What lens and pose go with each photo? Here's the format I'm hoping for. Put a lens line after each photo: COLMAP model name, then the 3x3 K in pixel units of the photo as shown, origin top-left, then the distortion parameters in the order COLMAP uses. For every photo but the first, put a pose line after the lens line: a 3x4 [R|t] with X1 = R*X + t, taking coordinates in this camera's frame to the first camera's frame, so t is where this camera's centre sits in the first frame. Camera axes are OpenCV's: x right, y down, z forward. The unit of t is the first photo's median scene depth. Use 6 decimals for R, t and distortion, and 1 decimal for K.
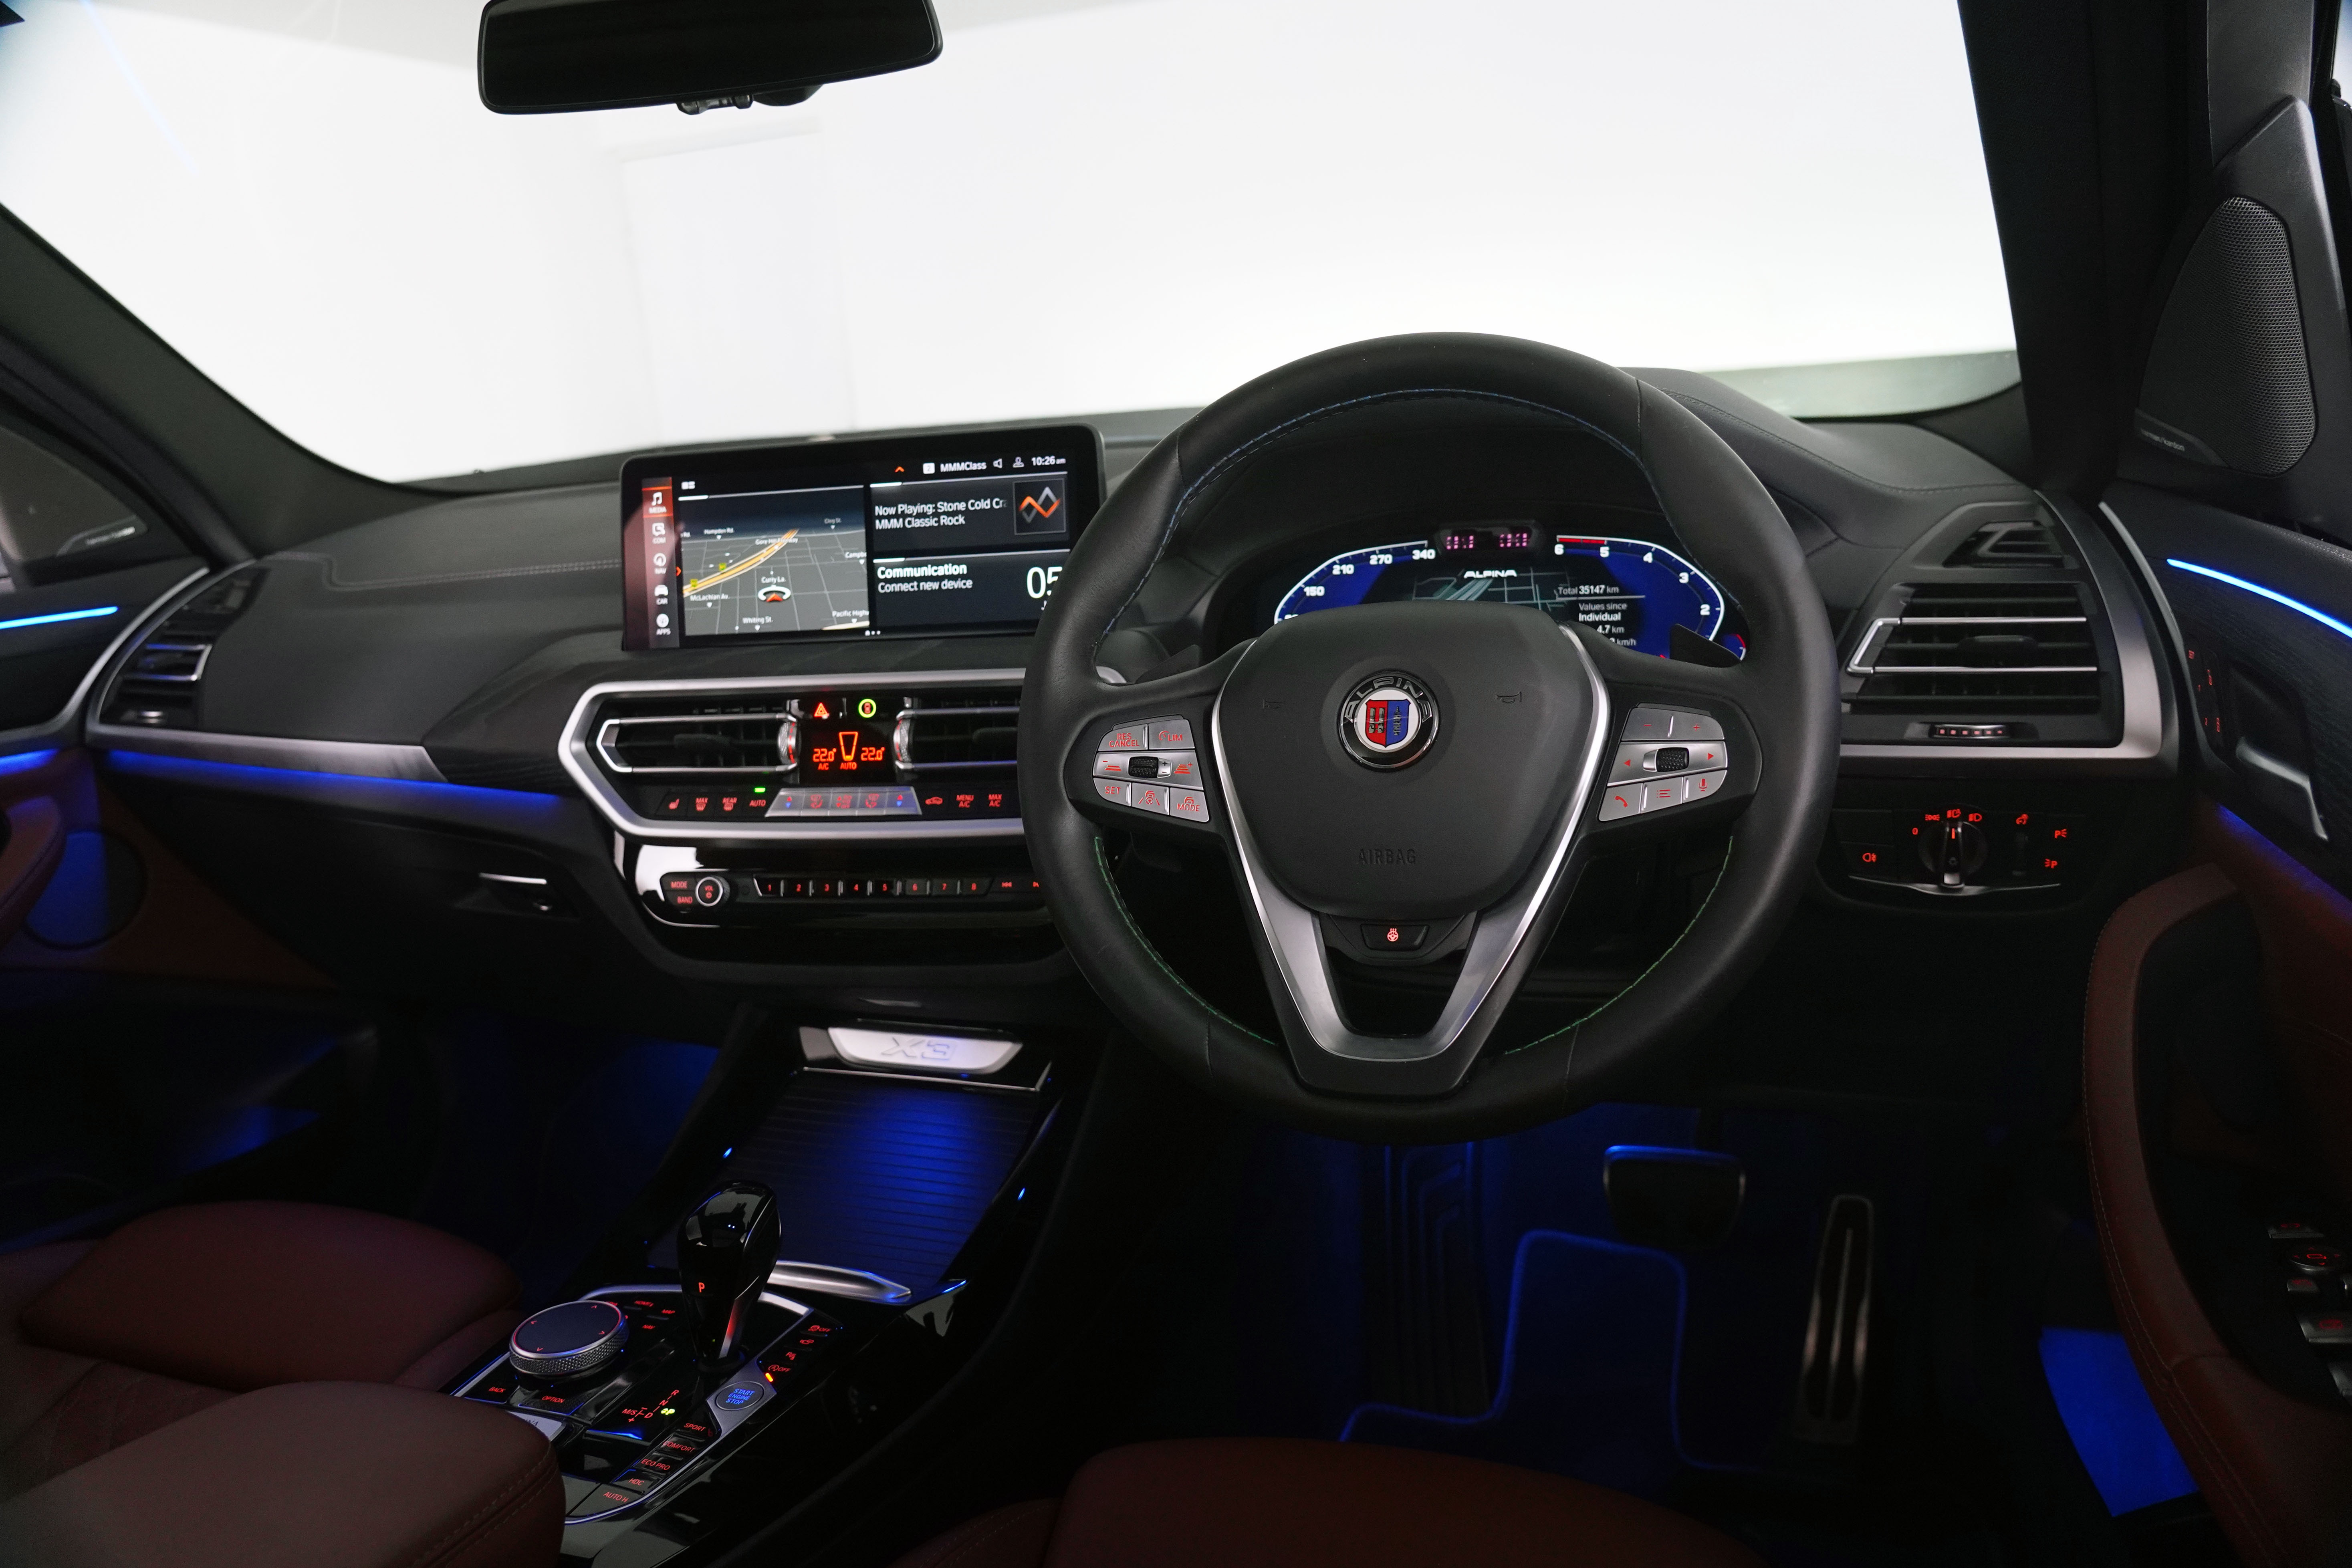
lens RADIAL K [[1727.5, 0, 1114.2], [0, 1727.5, 792.3], [0, 0, 1]] dist [-0.019310, 0.012657]
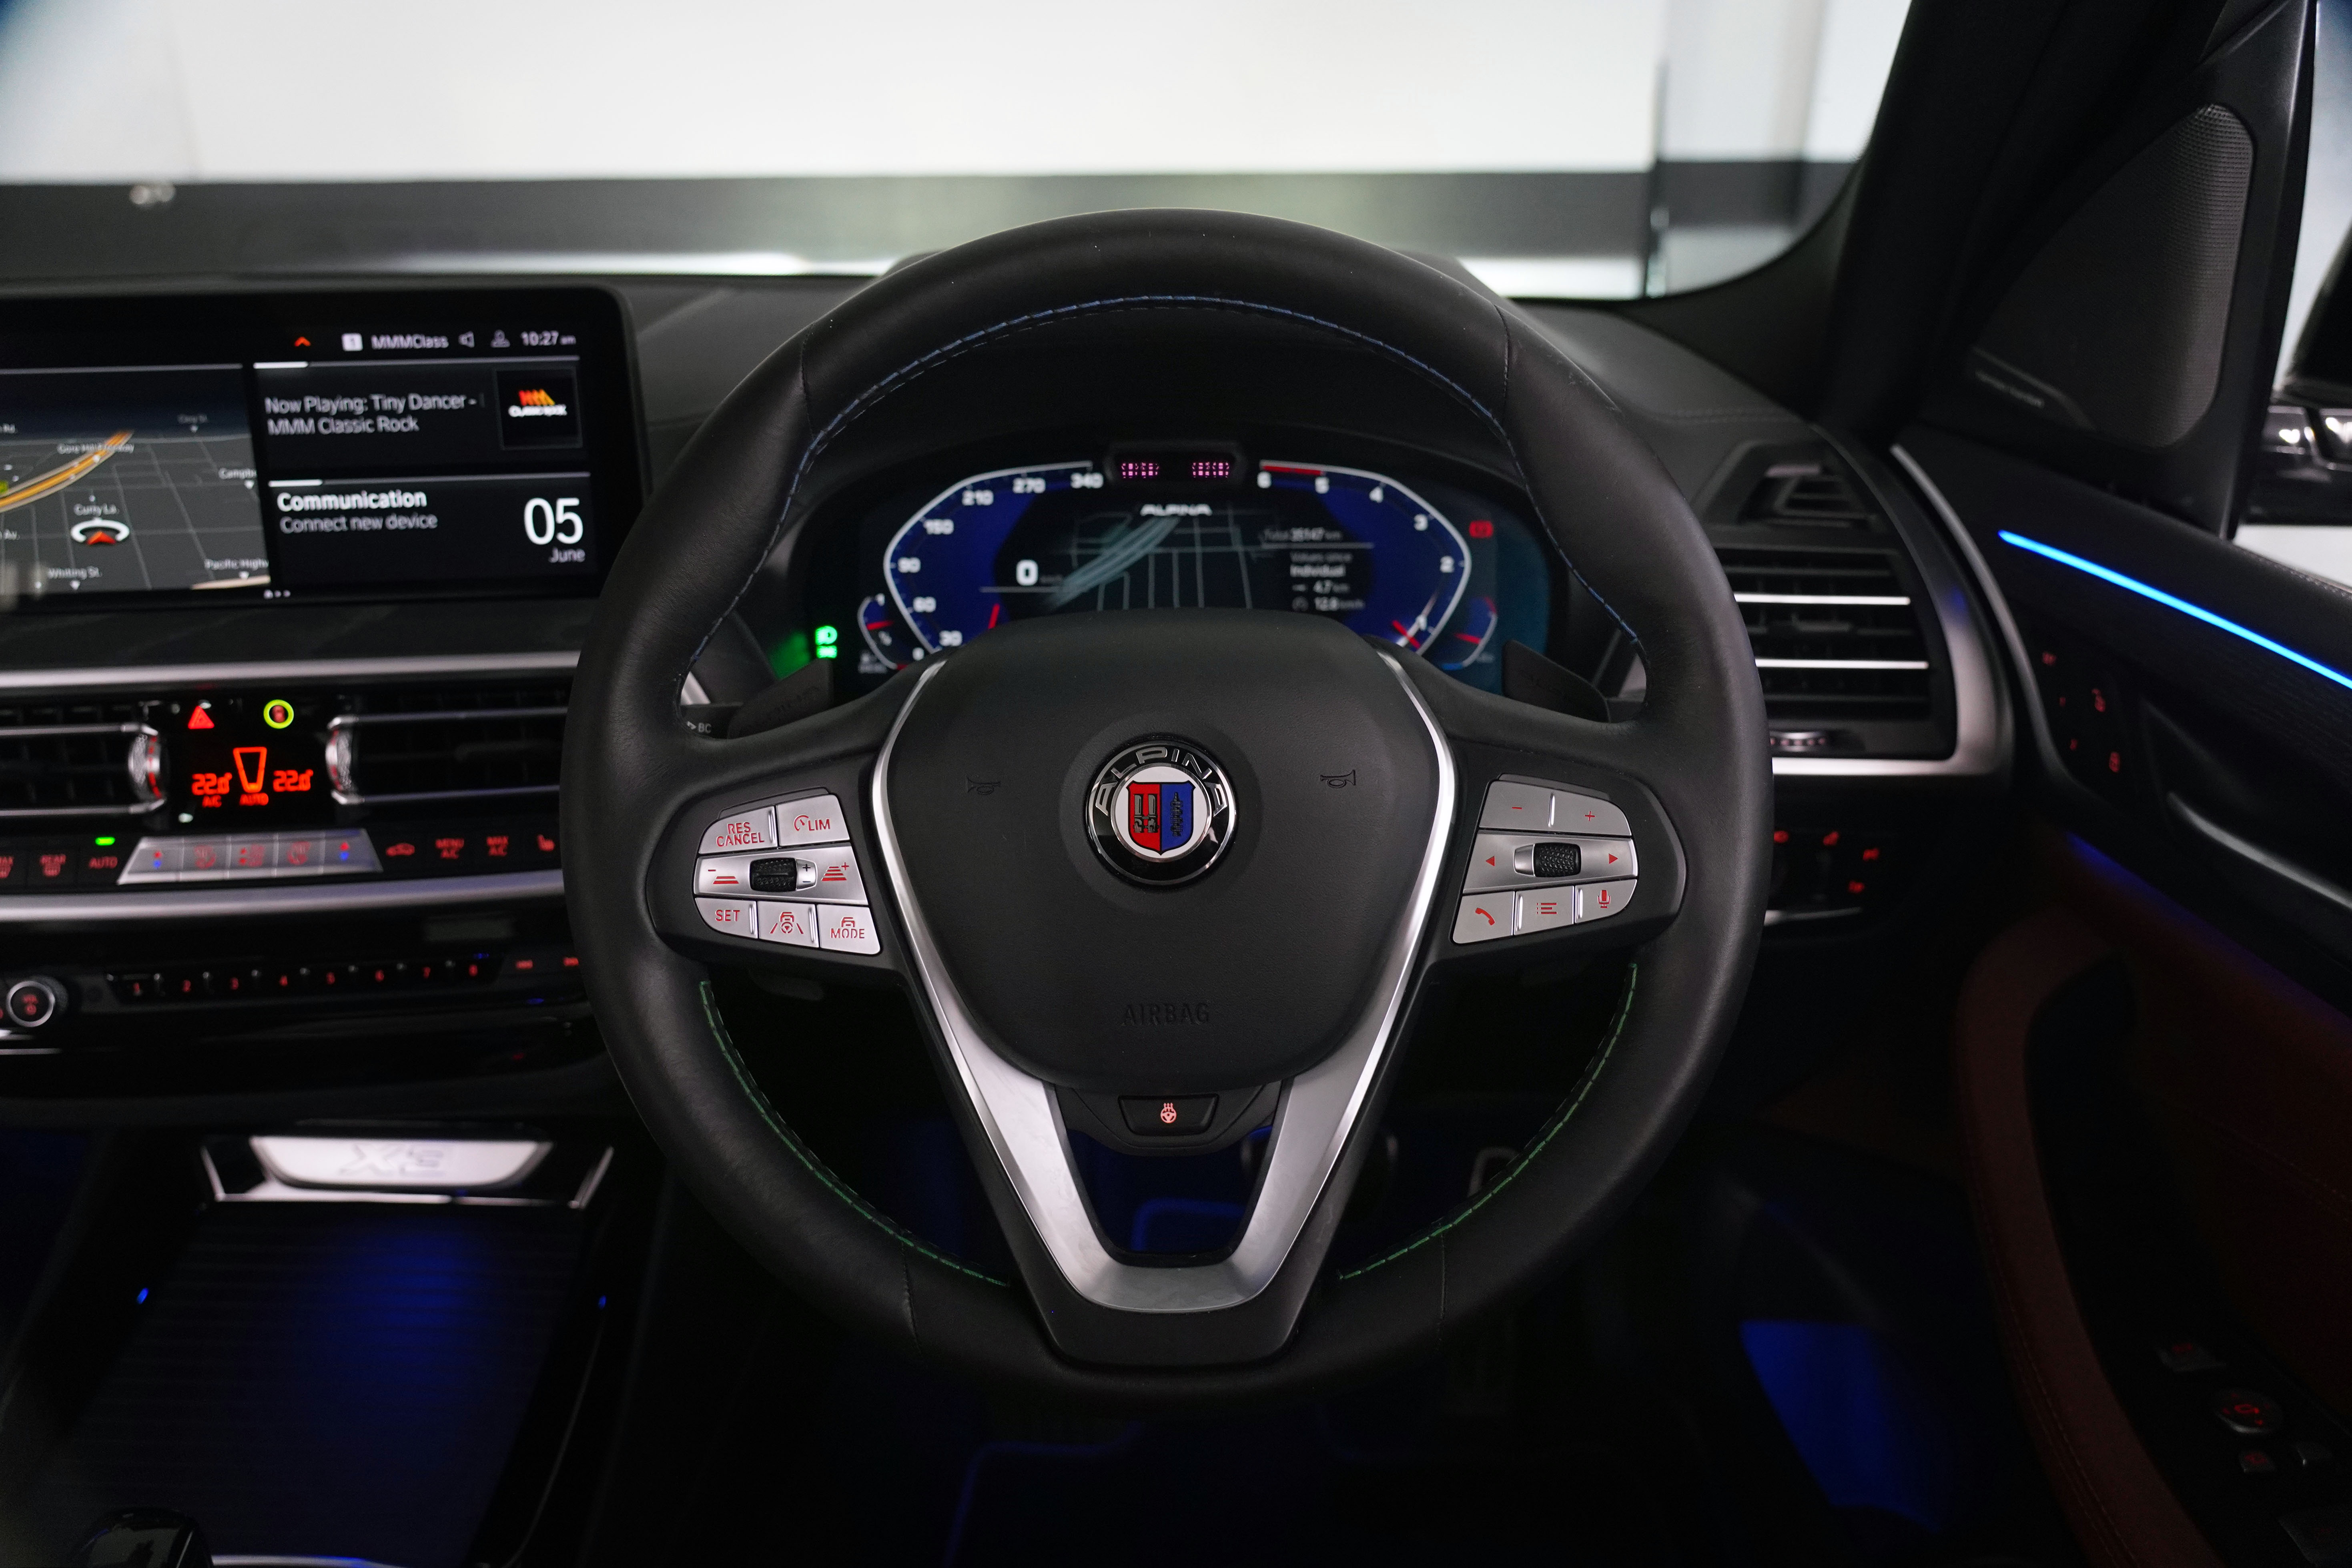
lens RADIAL K [[1727.7, 0, 1174.9], [0, 1727.7, 801.8], [0, 0, 1]] dist [-0.019310, 0.012657]
pose [[0.938844, -0.061539, 0.338799, -0.046674], [0.016569, 0.990835, 0.134059, -0.098476], [-0.343944, -0.120247, 0.931259, 0.269006]]
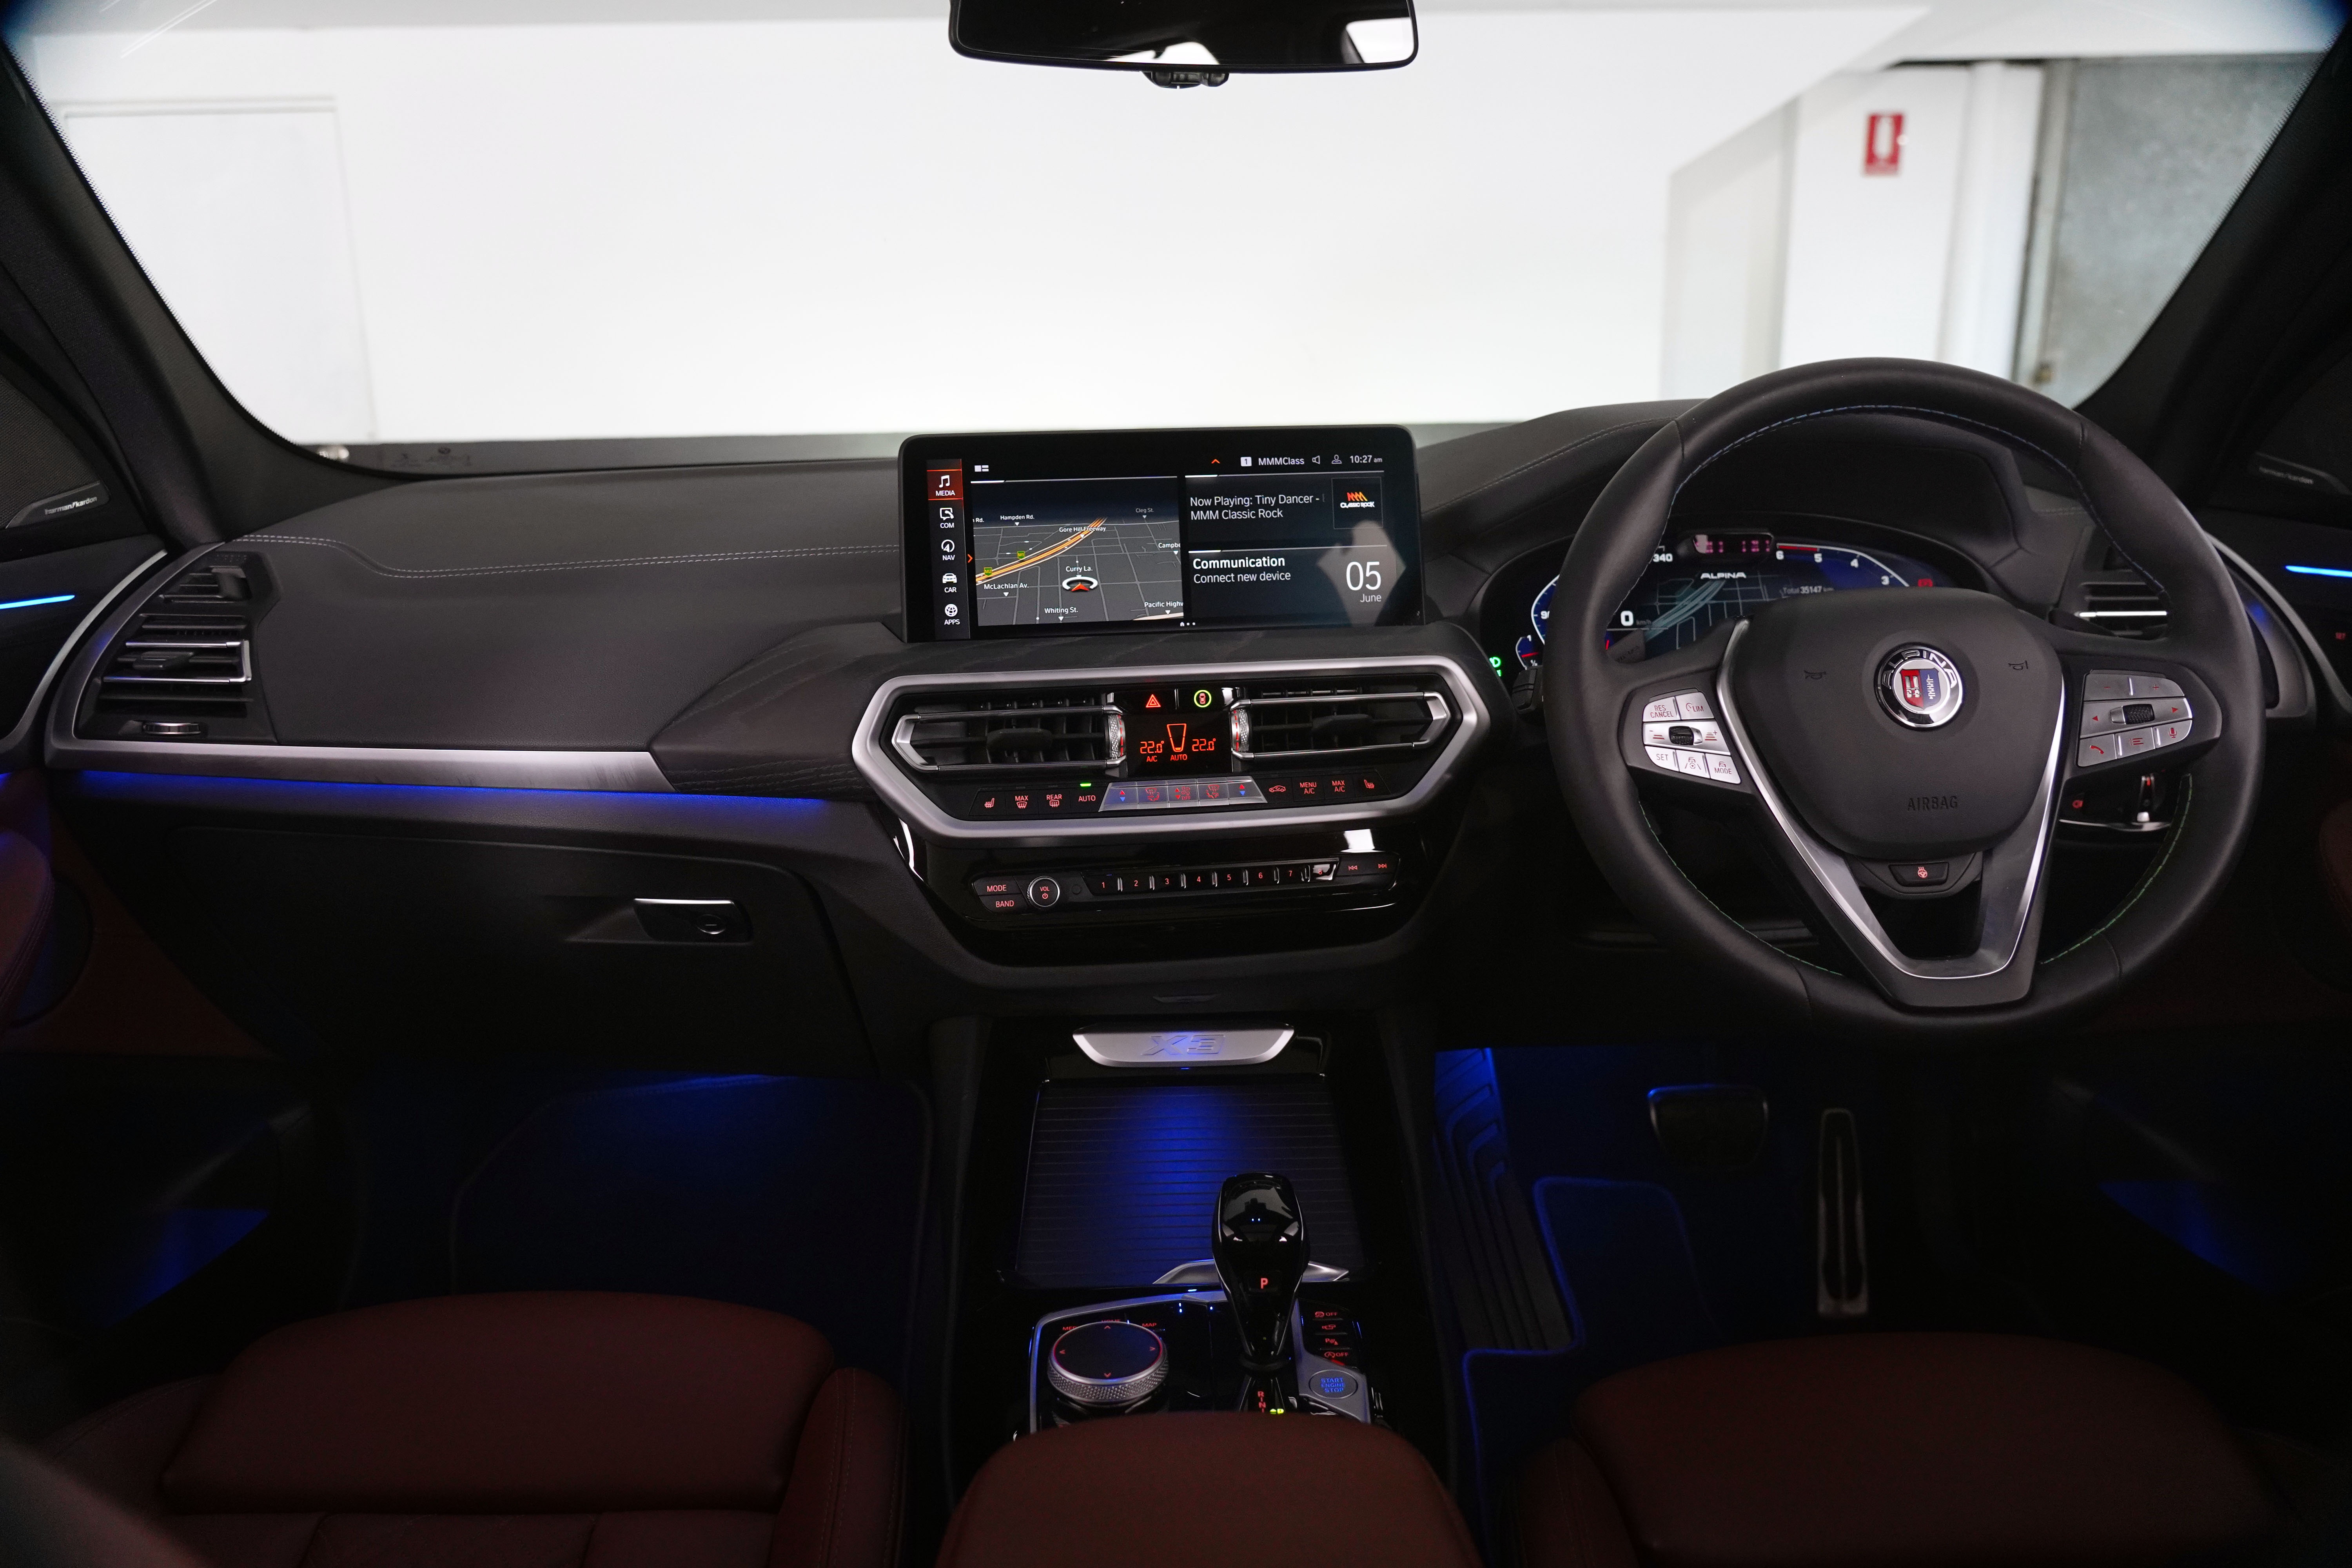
lens RADIAL K [[1727.7, 0, 1161.9], [0, 1727.7, 788.7], [0, 0, 1]] dist [-0.019310, 0.012657]
pose [[0.920924, -0.027956, 0.388738, -0.556275], [0.038535, 0.999068, -0.019443, 0.021669], [-0.387832, 0.032885, 0.921143, 0.095017]]
